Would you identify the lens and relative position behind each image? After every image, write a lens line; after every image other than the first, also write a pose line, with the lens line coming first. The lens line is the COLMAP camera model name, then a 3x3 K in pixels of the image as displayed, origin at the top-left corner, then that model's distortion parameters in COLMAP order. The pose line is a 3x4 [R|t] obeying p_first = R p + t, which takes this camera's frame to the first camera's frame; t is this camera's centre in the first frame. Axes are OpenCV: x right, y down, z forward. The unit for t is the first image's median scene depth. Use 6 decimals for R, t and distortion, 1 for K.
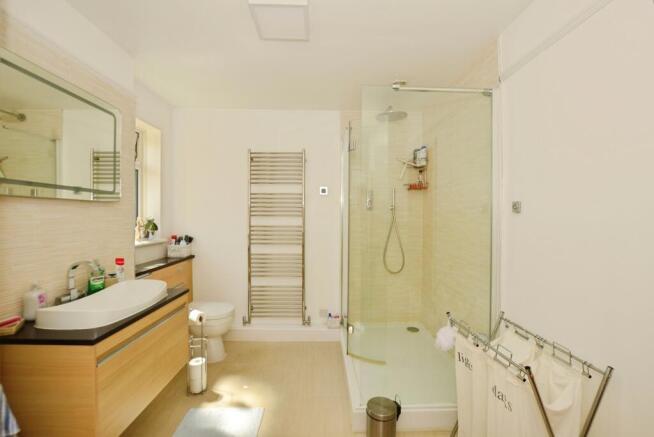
lens RADIAL K [[293.9, 0, 330.5], [0, 293.9, 220.7], [0, 0, 1]] dist [-0.016277, 0.000287]
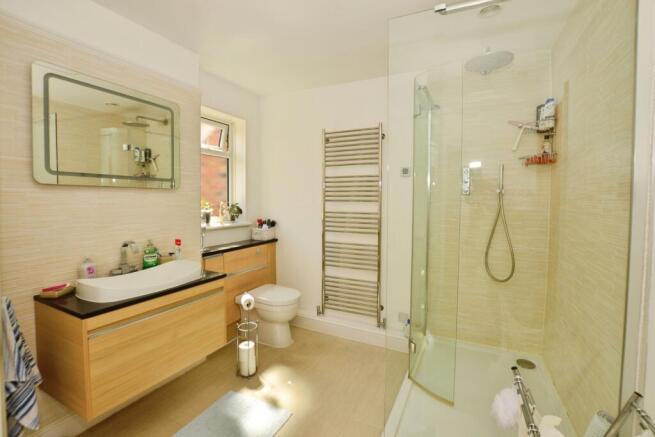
lens RADIAL K [[298.7, 0, 326.7], [0, 298.7, 212.3], [0, 0, 1]] dist [-0.022796, -0.001496]
pose [[0.885997, 0.023007, -0.463120, 0.179053], [-0.011649, 0.999557, 0.027371, -0.006477], [0.463545, -0.018856, 0.885873, 0.159816]]
